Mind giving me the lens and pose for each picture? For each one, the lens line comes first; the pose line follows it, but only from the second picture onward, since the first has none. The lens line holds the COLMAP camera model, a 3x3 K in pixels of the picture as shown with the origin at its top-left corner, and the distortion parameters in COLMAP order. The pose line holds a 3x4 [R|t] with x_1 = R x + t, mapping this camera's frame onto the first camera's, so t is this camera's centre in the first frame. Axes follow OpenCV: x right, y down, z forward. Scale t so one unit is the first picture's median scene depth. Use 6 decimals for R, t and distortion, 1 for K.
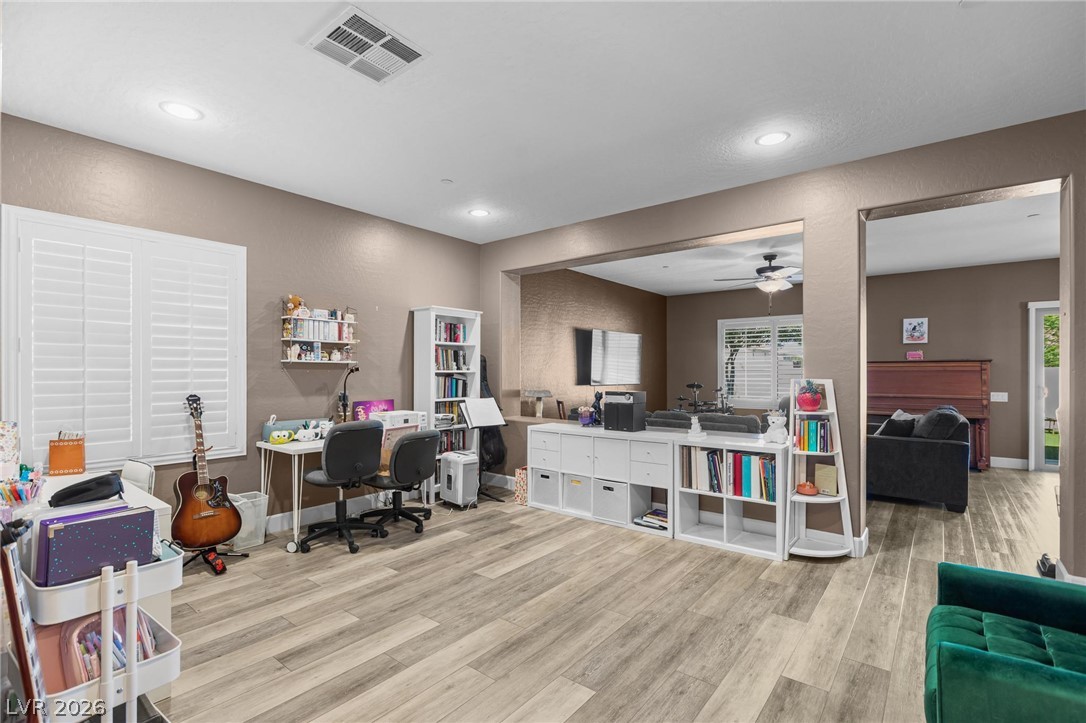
lens RADIAL K [[521.6, 0, 541.2], [0, 521.6, 373.3], [0, 0, 1]] dist [-0.004346, -0.000262]
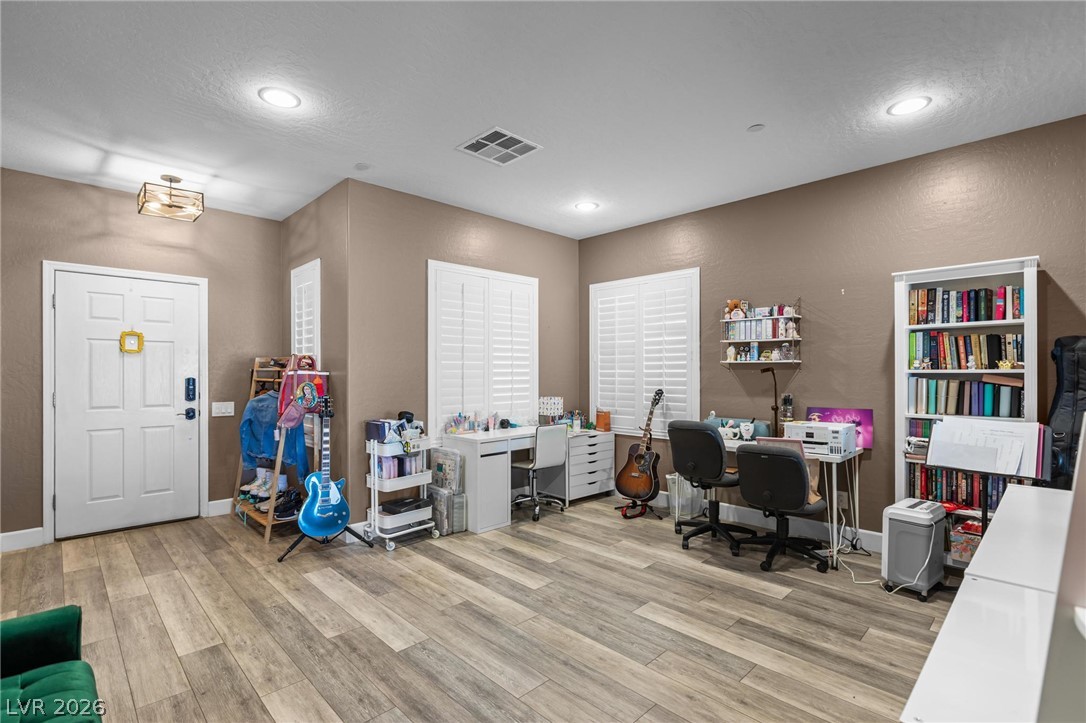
lens RADIAL K [[521.6, 0, 541.2], [0, 521.6, 373.3], [0, 0, 1]] dist [-0.004346, -0.000262]
pose [[-0.159344, 0.001356, -0.987222, 0.629476], [-0.001680, 0.999997, 0.001644, -0.001909], [0.987222, 0.001921, -0.159341, 0.794111]]
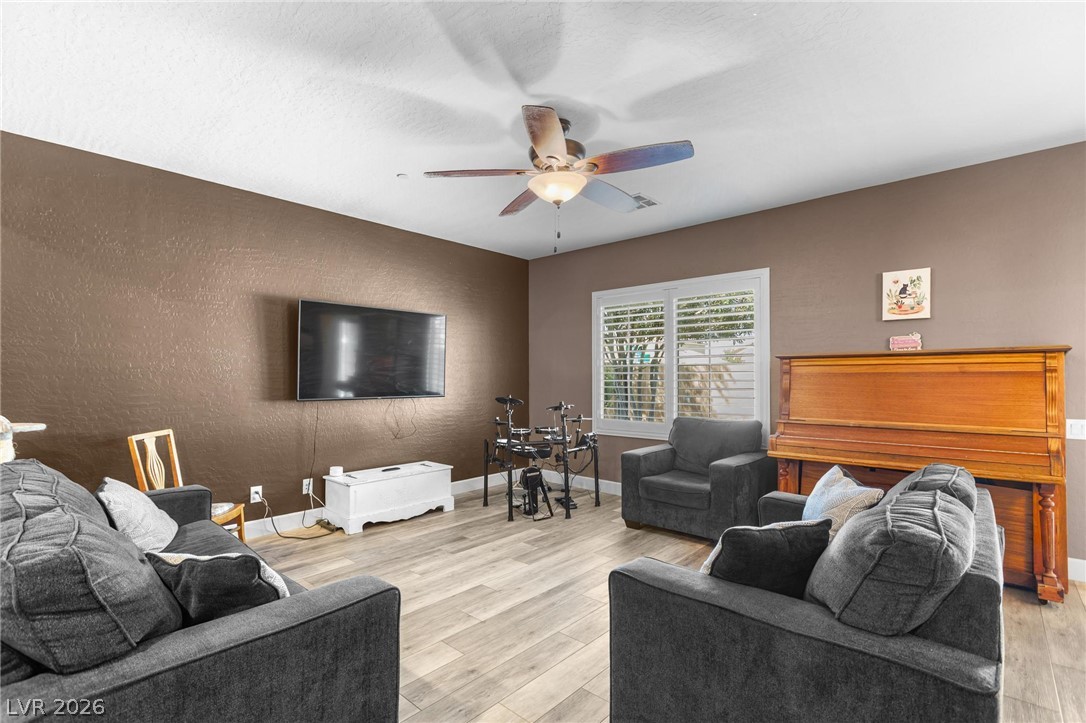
lens RADIAL K [[521.6, 0, 541.2], [0, 521.6, 373.3], [0, 0, 1]] dist [-0.004346, -0.000262]
pose [[0.997898, -0.003564, -0.064702, 0.767862], [0.003075, 0.999966, -0.007670, -0.003805], [0.064727, 0.007455, 0.997875, 0.911303]]
